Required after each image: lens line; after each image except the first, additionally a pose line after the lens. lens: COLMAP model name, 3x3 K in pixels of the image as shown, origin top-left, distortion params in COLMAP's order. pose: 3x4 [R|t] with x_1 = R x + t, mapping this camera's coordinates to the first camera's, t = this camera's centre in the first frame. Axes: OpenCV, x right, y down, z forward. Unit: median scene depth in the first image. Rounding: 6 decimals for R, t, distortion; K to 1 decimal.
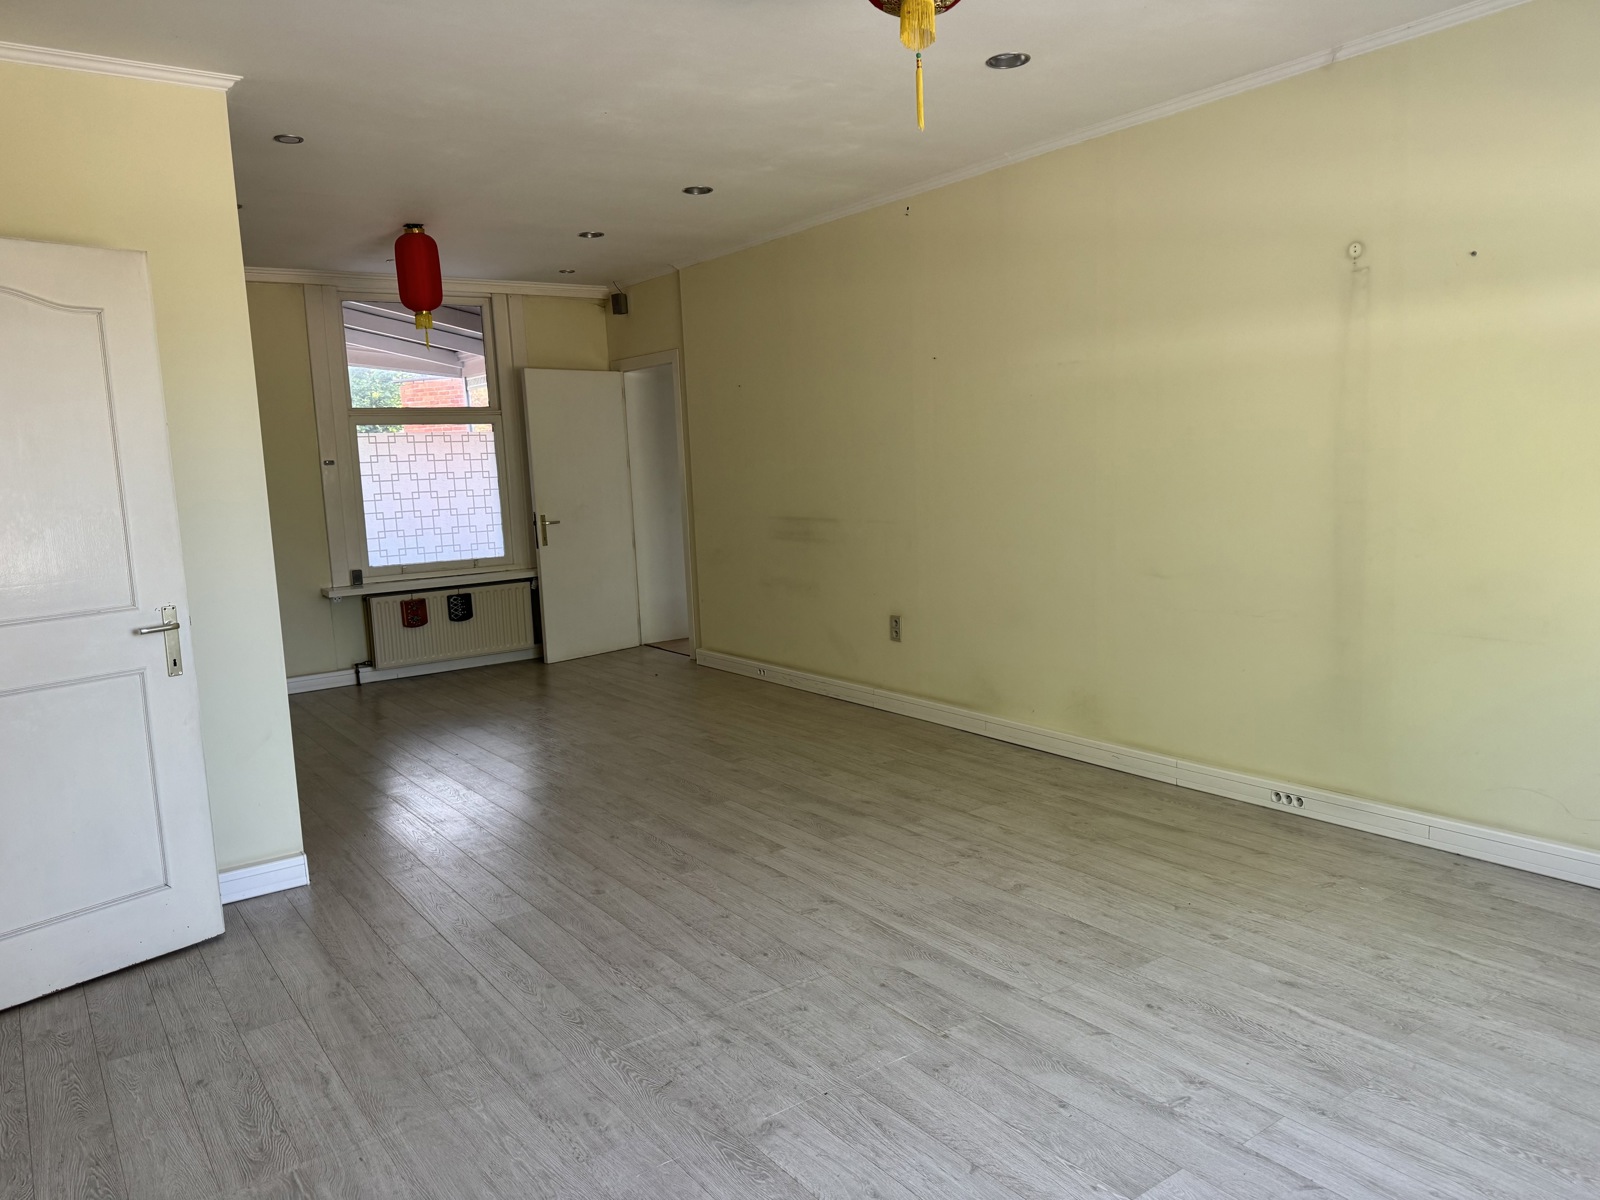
lens RADIAL K [[1131.8, 0, 800.0], [0, 1131.8, 600.0], [0, 0, 1]] dist [0.000910, -0.000239]
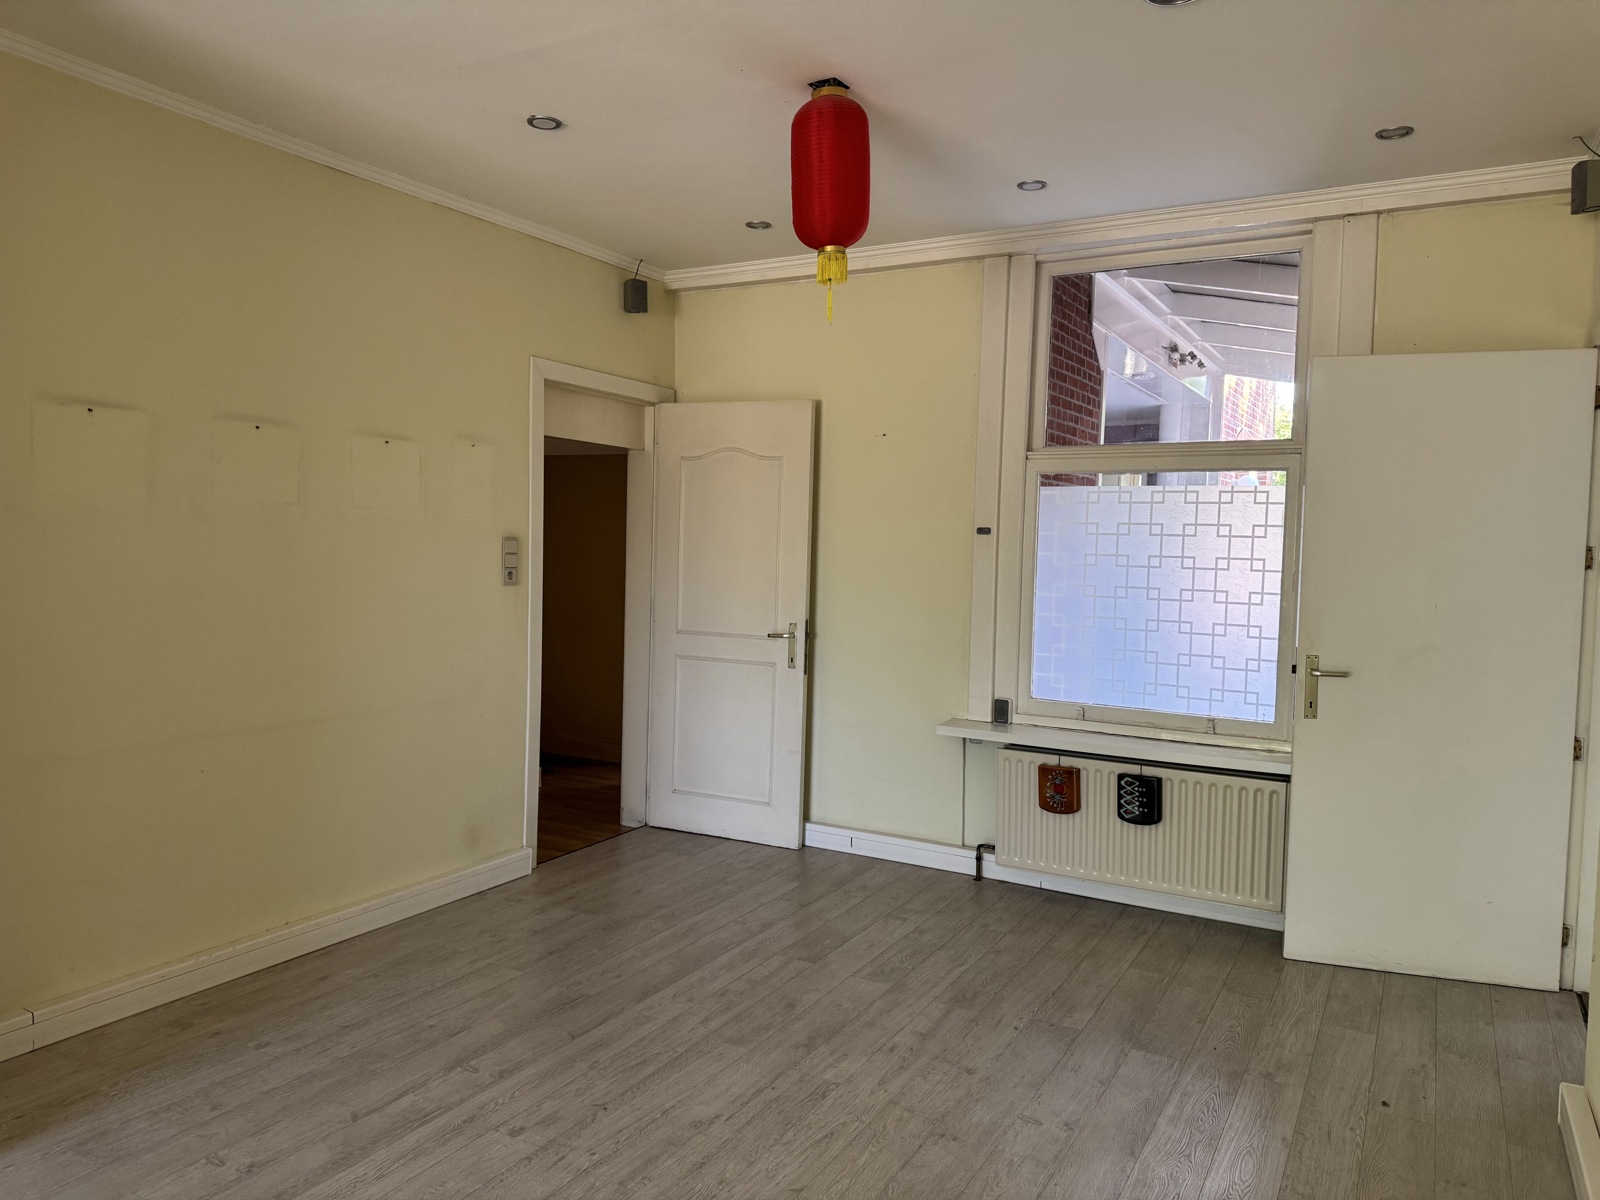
lens RADIAL K [[1131.8, 0, 800.0], [0, 1131.8, 600.0], [0, 0, 1]] dist [0.000910, -0.000239]
pose [[0.424625, 0.107178, -0.899003, 0.116032], [-0.153841, 0.987070, 0.045014, -0.088823], [0.892203, 0.119190, 0.435623, 0.599426]]
